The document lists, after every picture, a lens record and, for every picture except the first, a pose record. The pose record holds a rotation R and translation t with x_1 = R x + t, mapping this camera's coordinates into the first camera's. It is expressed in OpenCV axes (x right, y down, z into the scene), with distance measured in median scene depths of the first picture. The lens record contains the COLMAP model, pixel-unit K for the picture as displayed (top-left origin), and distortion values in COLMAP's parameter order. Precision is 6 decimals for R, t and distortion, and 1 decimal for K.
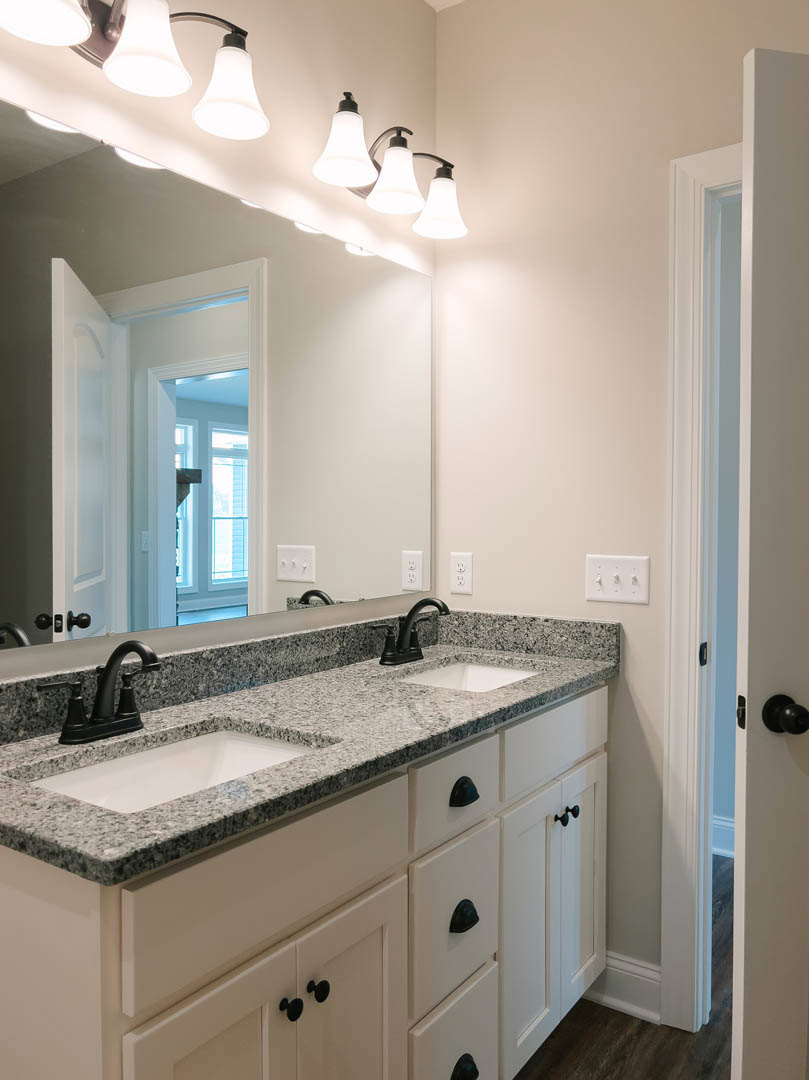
lens RADIAL K [[847.8, 0, 404.5], [0, 847.8, 540.0], [0, 0, 1]] dist [-0.007304, -0.002455]
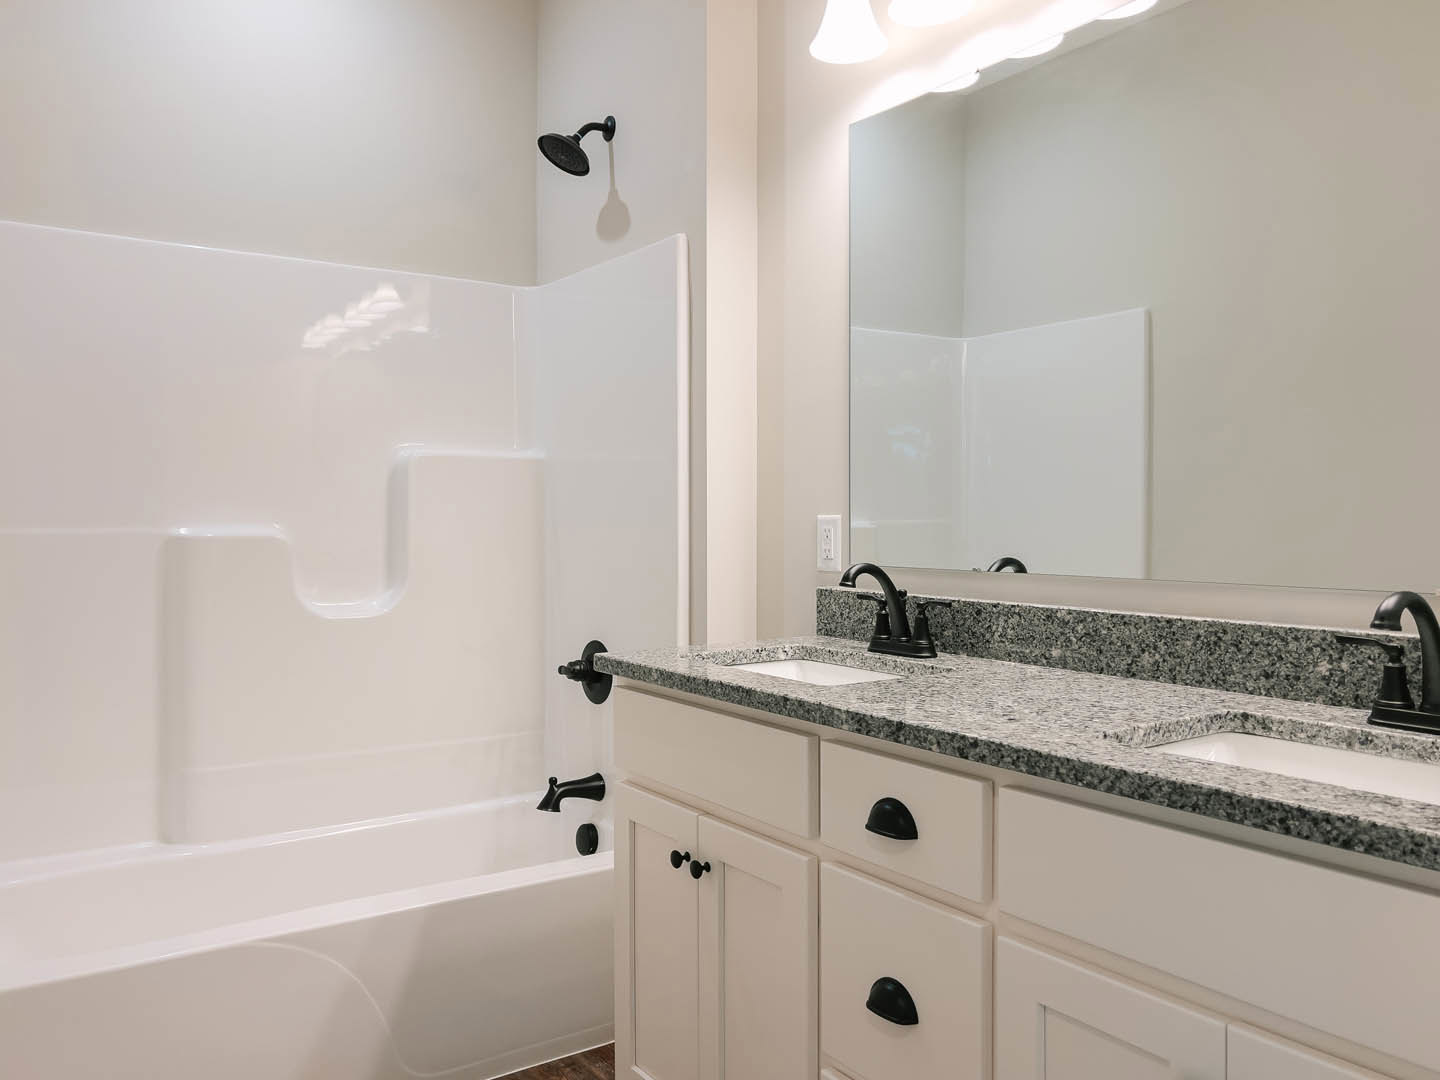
lens RADIAL K [[1113.2, 0, 720.0], [0, 1113.2, 540.0], [0, 0, 1]] dist [0.006395, 0.002397]
pose [[-0.355121, 0.020475, -0.934596, 0.885950], [-0.024808, 0.999202, 0.031317, 0.039820], [0.934491, 0.034307, -0.354329, 1.086361]]
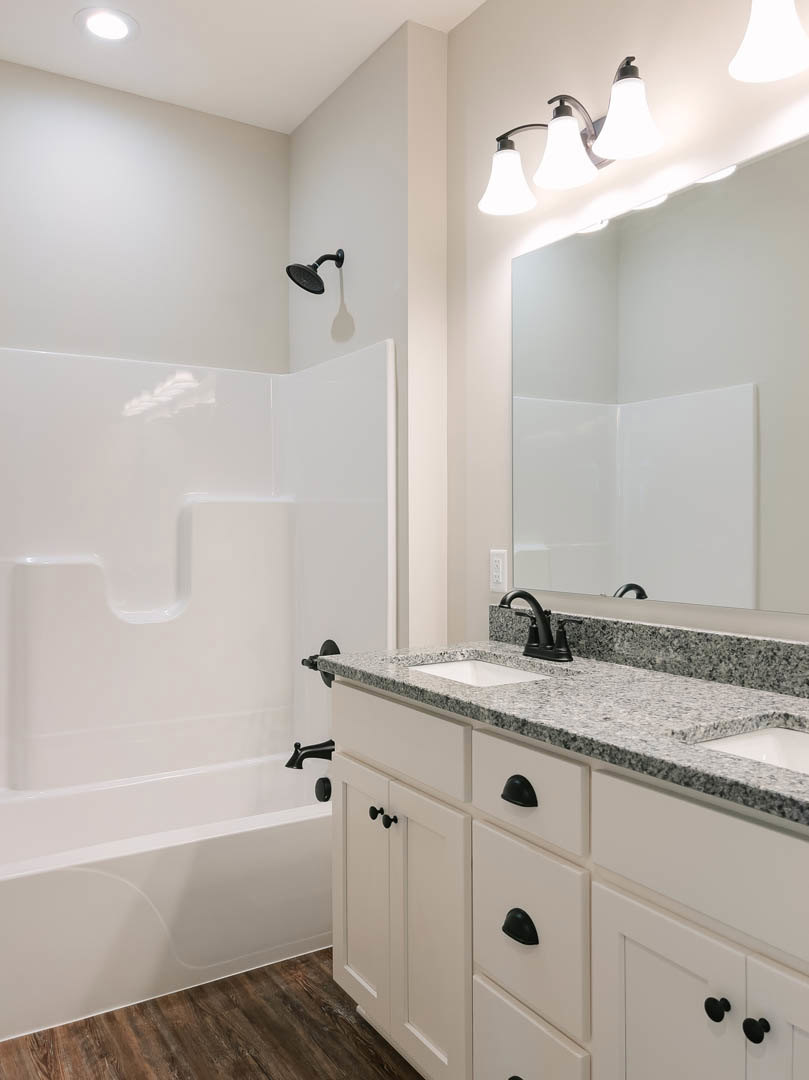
lens RADIAL K [[856.5, 0, 415.4], [0, 856.5, 534.0], [0, 0, 1]] dist [0.003753, 0.003810]
pose [[-0.396958, 0.009518, -0.917787, 0.899790], [-0.021762, 0.999568, 0.019779, -0.002838], [0.917579, 0.027824, -0.396579, 1.157661]]
